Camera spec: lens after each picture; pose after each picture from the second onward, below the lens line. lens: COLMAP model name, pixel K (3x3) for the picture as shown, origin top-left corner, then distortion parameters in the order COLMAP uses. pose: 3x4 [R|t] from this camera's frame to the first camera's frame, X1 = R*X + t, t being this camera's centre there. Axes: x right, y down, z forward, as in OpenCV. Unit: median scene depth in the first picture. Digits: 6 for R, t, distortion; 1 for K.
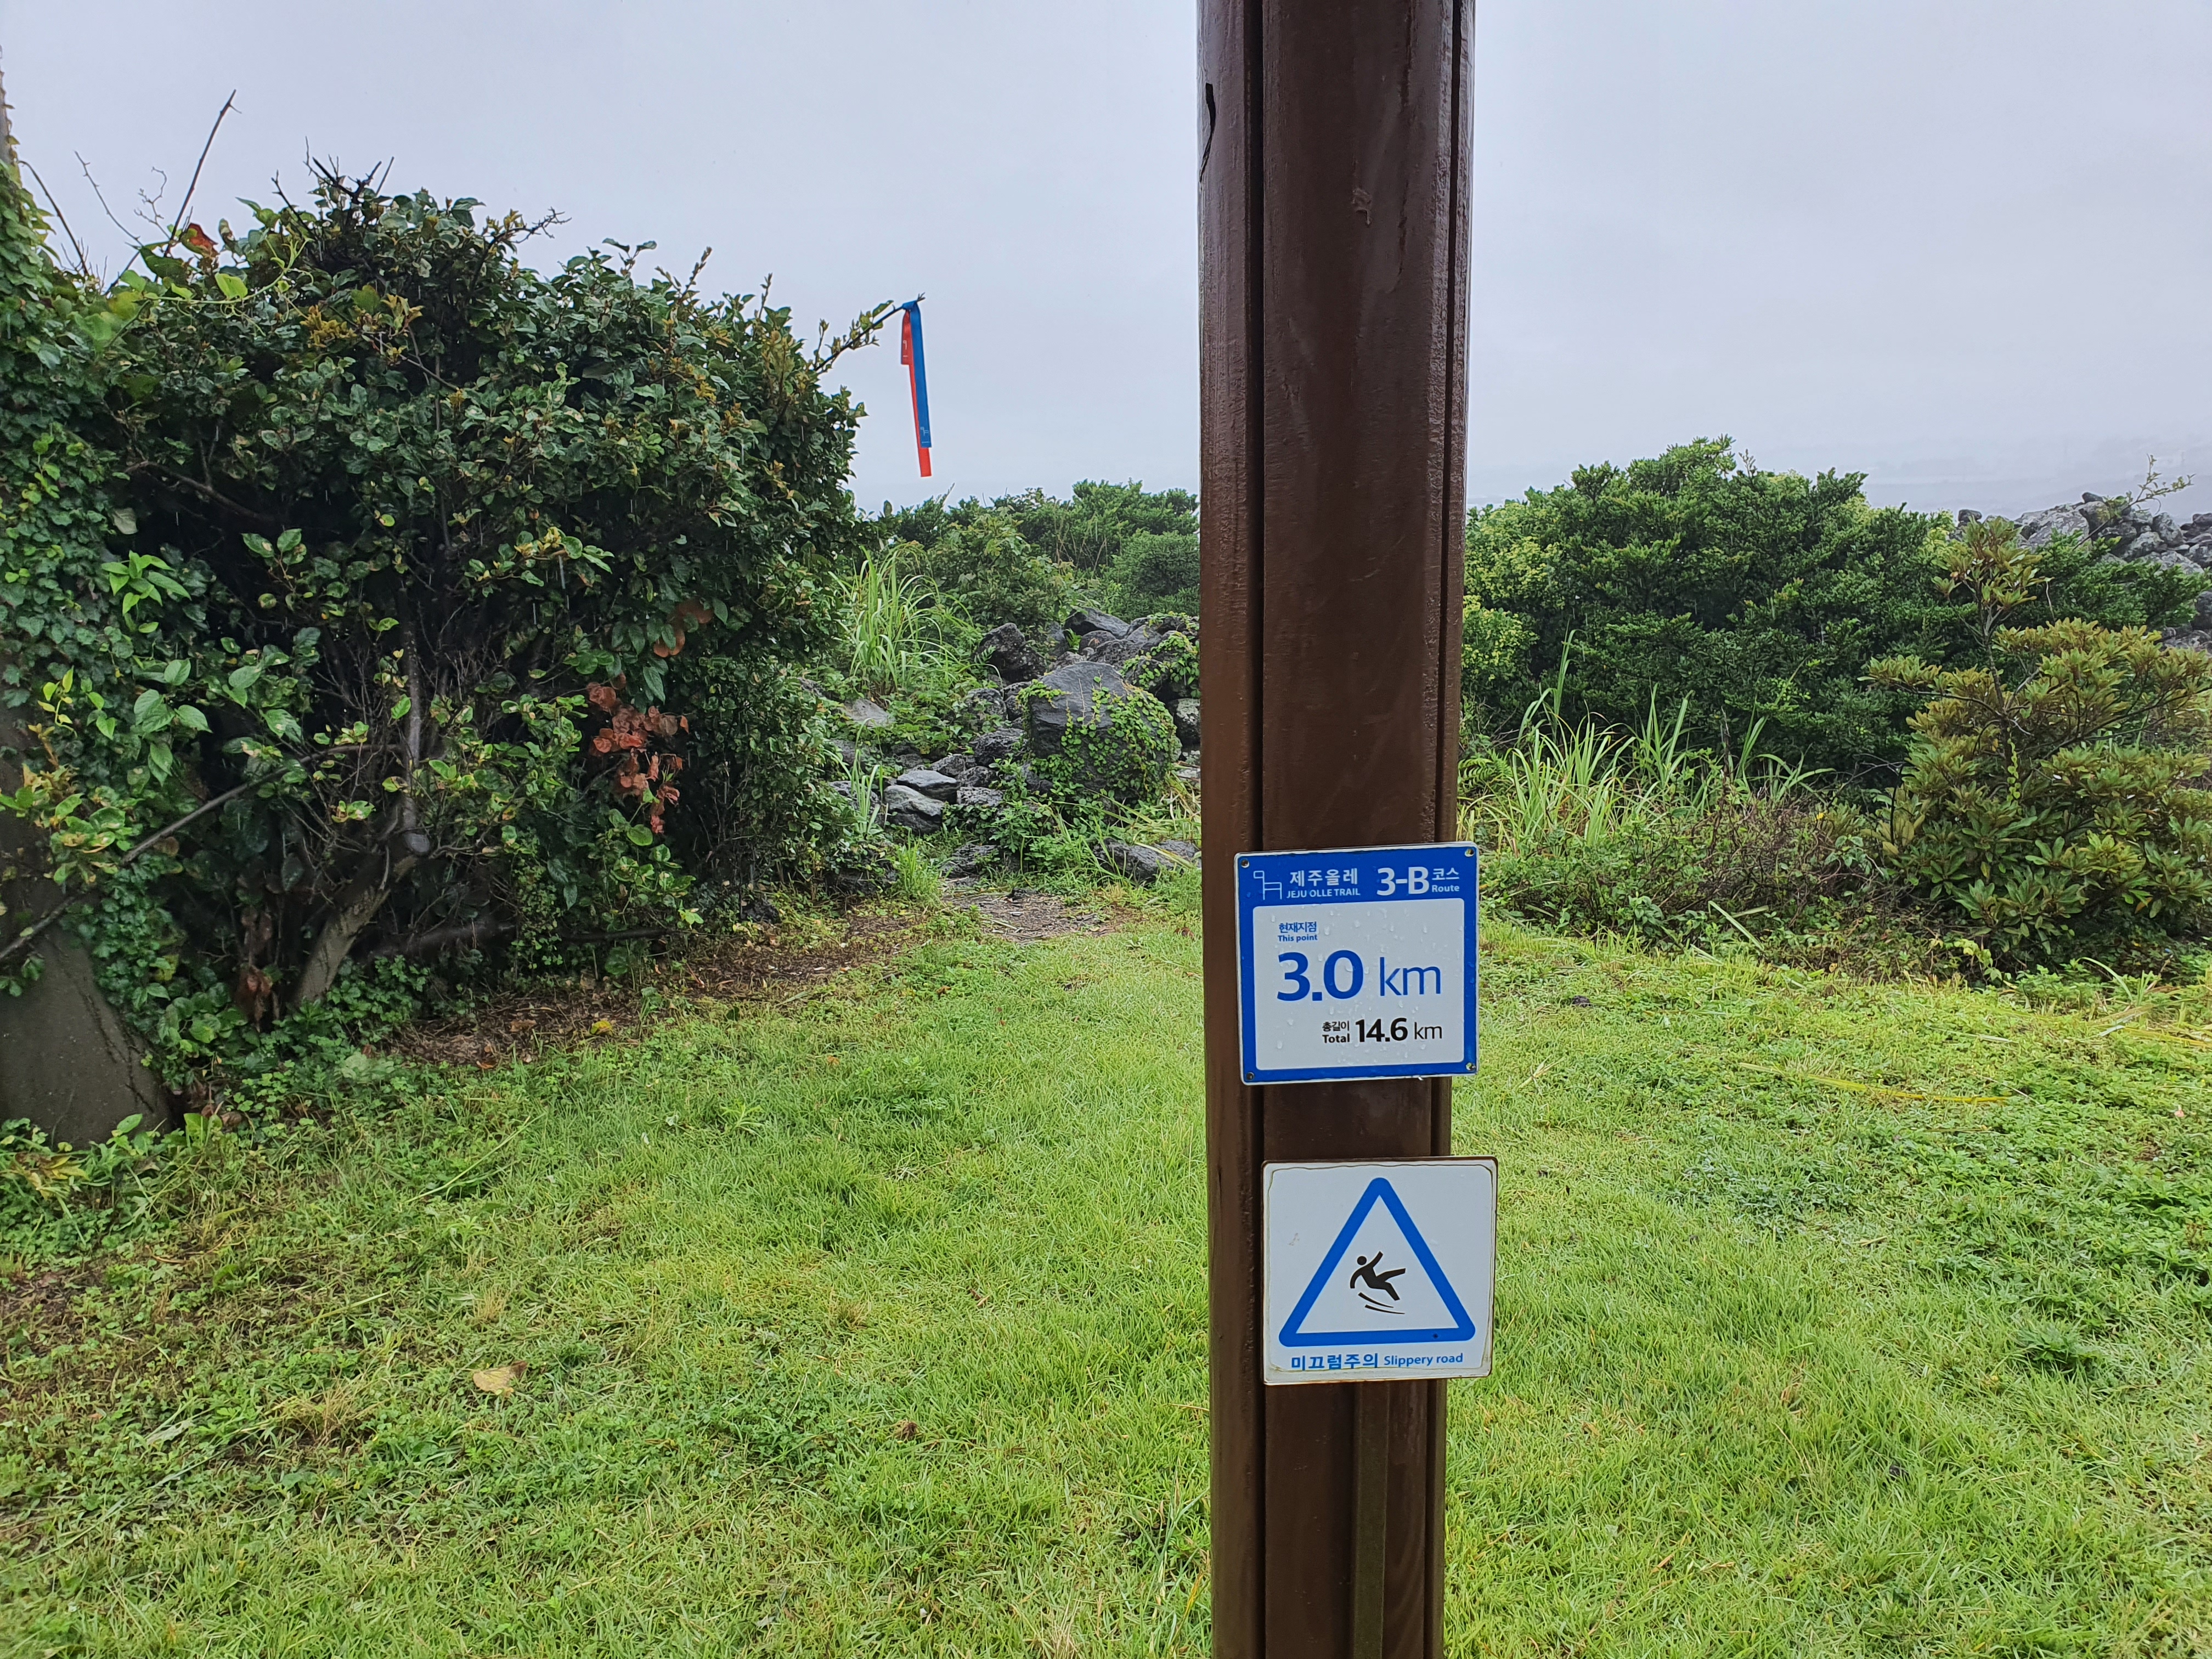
lens RADIAL K [[1666.3, 0, 1145.9], [0, 1666.3, 884.6], [0, 0, 1]] dist [-0.031642, 0.021783]
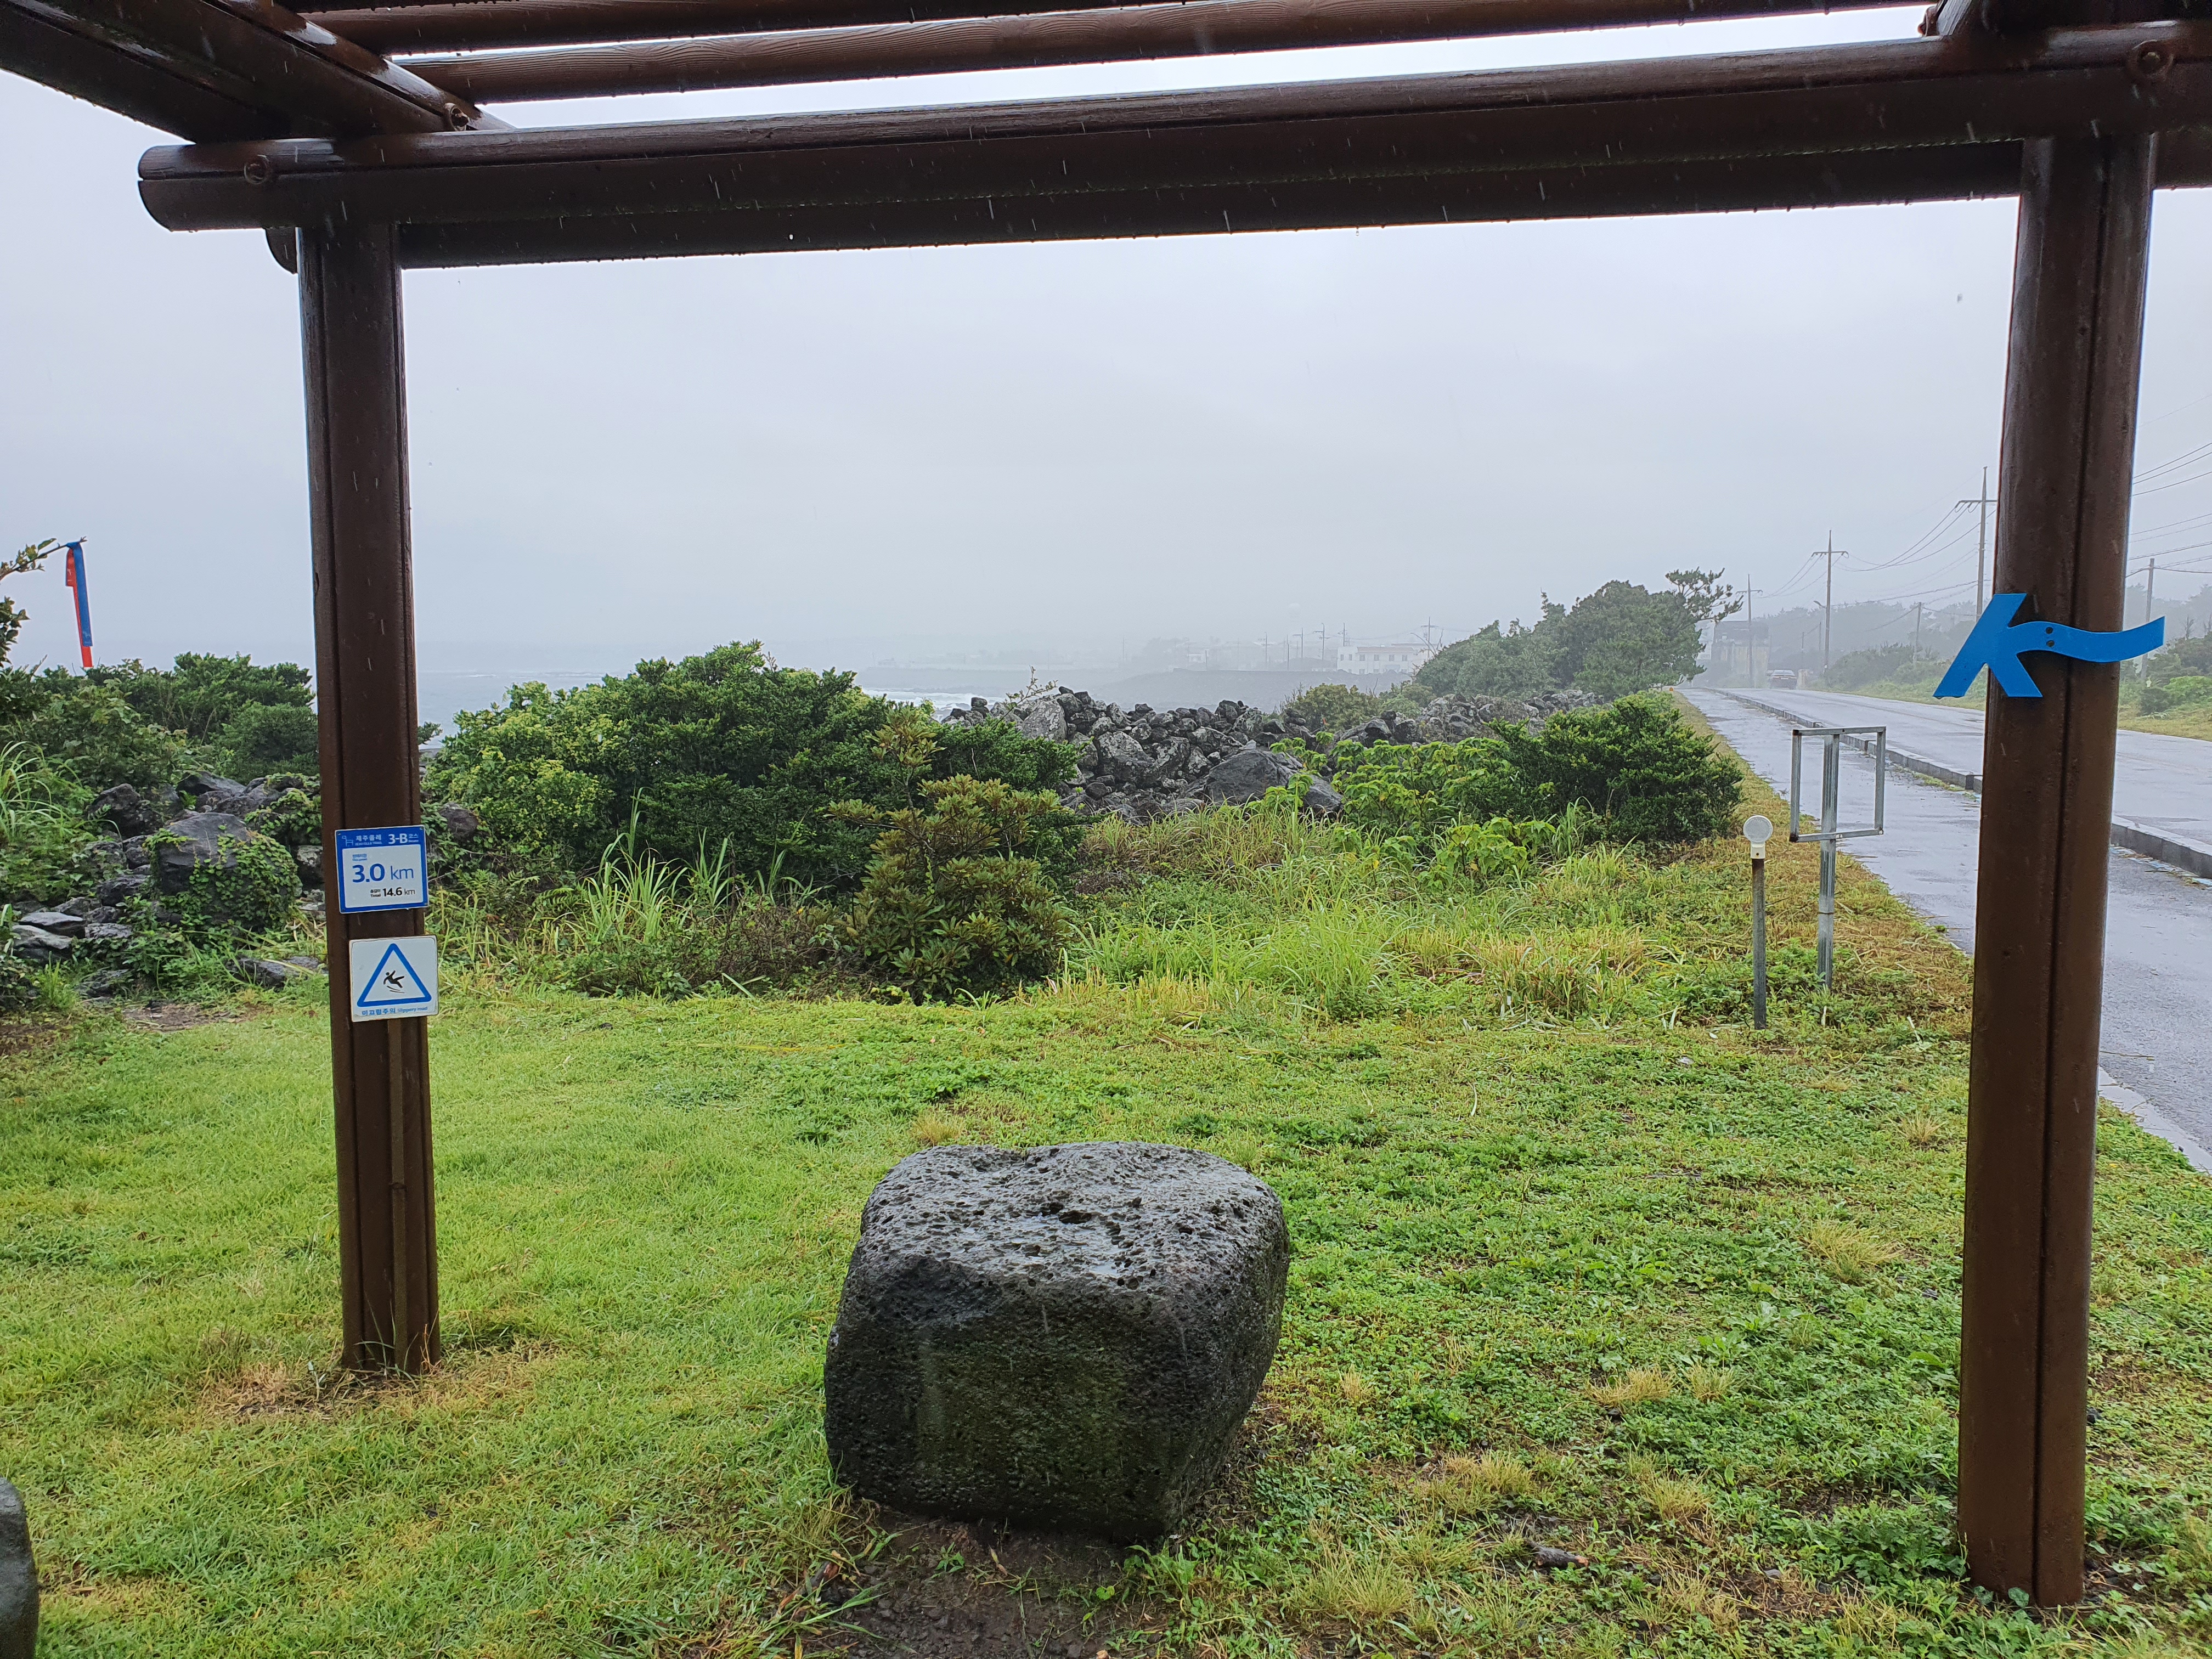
lens RADIAL K [[1666.3, 0, 1145.9], [0, 1666.3, 884.6], [0, 0, 1]] dist [-0.031642, 0.021783]
pose [[0.879406, -0.029611, 0.475151, -0.010500], [0.078352, 0.993456, -0.083102, 0.061995], [-0.469581, 0.110310, 0.875971, -0.313764]]
